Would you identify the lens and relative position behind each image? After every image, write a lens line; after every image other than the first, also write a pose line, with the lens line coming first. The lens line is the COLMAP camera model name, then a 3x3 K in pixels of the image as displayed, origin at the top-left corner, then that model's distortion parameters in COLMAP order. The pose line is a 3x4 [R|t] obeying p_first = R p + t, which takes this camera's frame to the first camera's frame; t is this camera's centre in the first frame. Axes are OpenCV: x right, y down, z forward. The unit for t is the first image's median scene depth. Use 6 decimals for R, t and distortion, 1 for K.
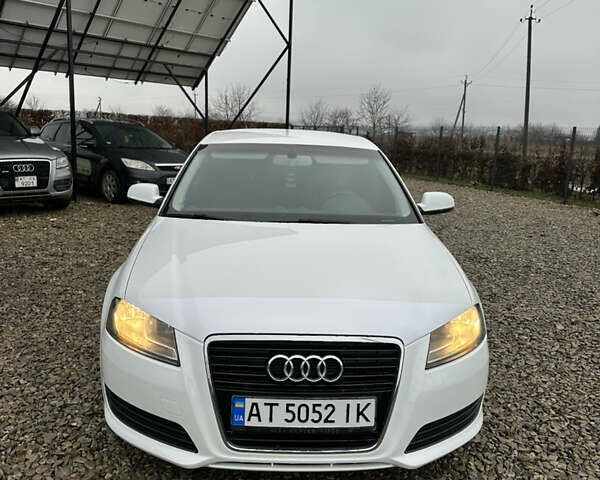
lens RADIAL K [[561.5, 0, 298.4], [0, 561.5, 239.5], [0, 0, 1]] dist [0.146944, -0.287463]
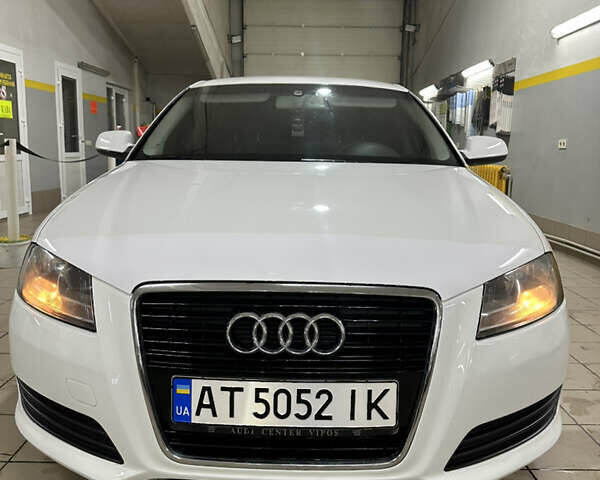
lens RADIAL K [[561.5, 0, 298.4], [0, 561.5, 239.5], [0, 0, 1]] dist [0.146944, -0.287463]
pose [[0.997823, -0.008279, -0.065426, 0.069174], [0.006201, 0.999472, -0.031897, 0.141044], [0.065656, 0.031422, 0.997347, 0.358510]]
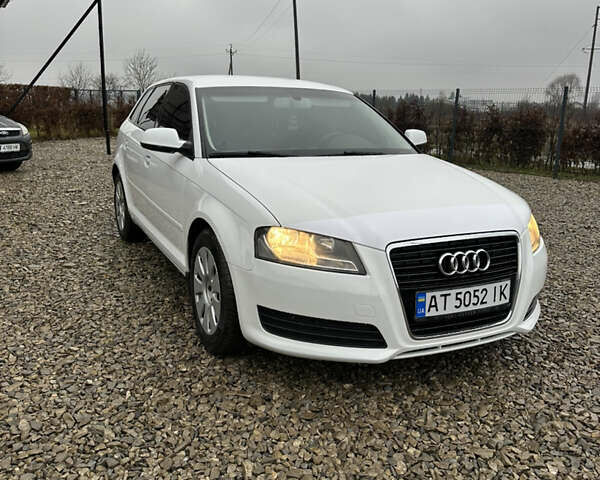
lens RADIAL K [[564.7, 0, 303.6], [0, 564.7, 238.2], [0, 0, 1]] dist [0.144320, -0.253427]
pose [[0.913200, -0.103071, 0.394261, -0.758006], [0.084518, 0.994352, 0.064187, 0.072523], [-0.398650, -0.025293, 0.916754, 0.040477]]
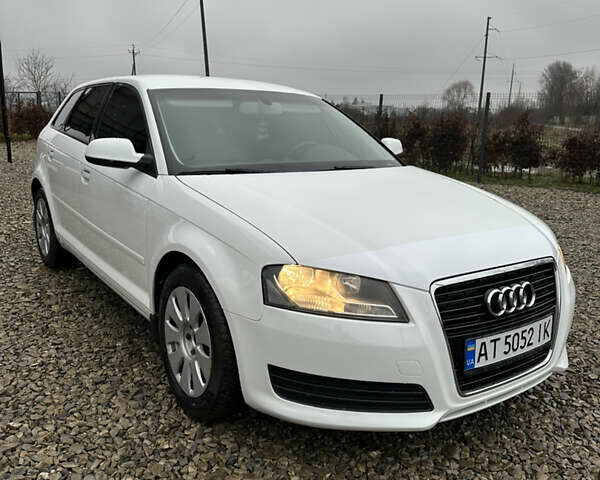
lens RADIAL K [[561.5, 0, 298.4], [0, 561.5, 239.5], [0, 0, 1]] dist [0.146944, -0.287463]
pose [[0.840403, -0.128307, 0.526556, -0.816842], [0.103879, 0.991693, 0.075853, 0.009028], [-0.531914, -0.009049, 0.846750, 0.346413]]
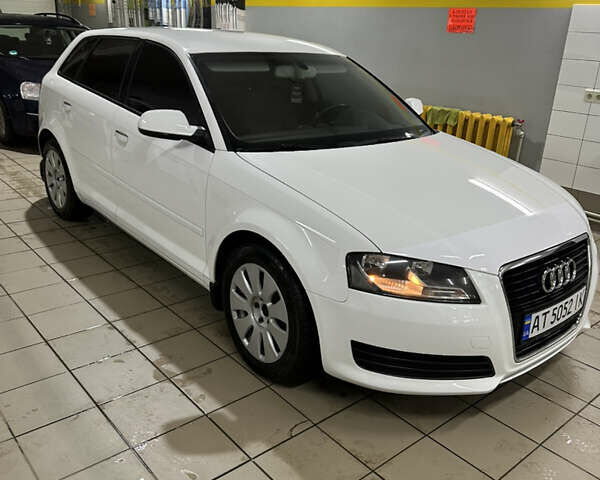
lens RADIAL K [[561.5, 0, 298.4], [0, 561.5, 239.5], [0, 0, 1]] dist [0.146944, -0.287463]
pose [[0.794311, -0.207522, 0.570968, -1.026855], [0.093805, 0.970472, 0.222226, -0.140973], [-0.600225, -0.122957, 0.790324, 0.420427]]
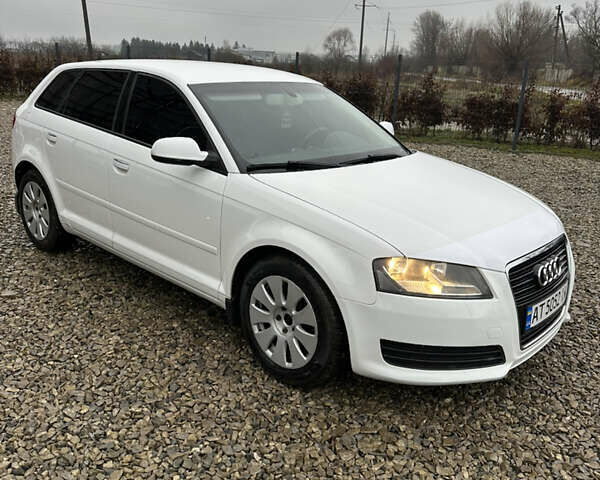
lens RADIAL K [[561.5, 0, 298.4], [0, 561.5, 239.5], [0, 0, 1]] dist [0.146944, -0.287463]
pose [[0.709031, -0.216824, 0.671016, -1.230229], [0.119528, 0.974740, 0.188665, -0.150473], [-0.694973, -0.053564, 0.717037, 0.471742]]
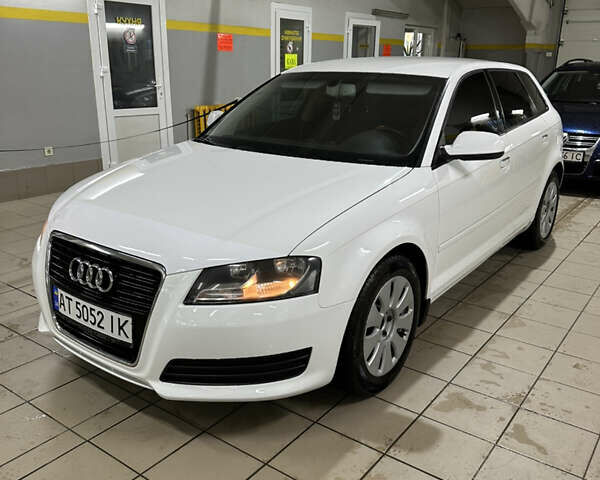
lens RADIAL K [[561.5, 0, 298.4], [0, 561.5, 239.5], [0, 0, 1]] dist [0.146944, -0.287463]
pose [[0.767881, 0.165430, -0.618864, 0.970009], [-0.109391, 0.985752, 0.127772, -0.018867], [0.631184, -0.030415, 0.775037, 0.408837]]
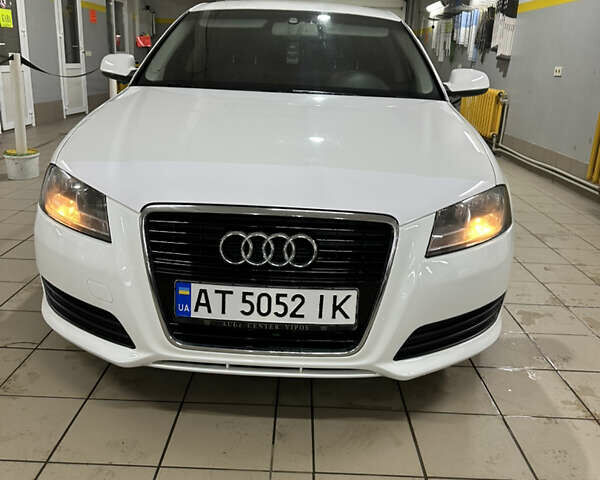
lens RADIAL K [[561.5, 0, 298.4], [0, 561.5, 239.5], [0, 0, 1]] dist [0.146944, -0.287463]
pose [[0.997416, 0.028757, -0.065833, 0.104081], [-0.021095, 0.993228, 0.114250, 0.124573], [0.068673, -0.112566, 0.991268, 0.235696]]
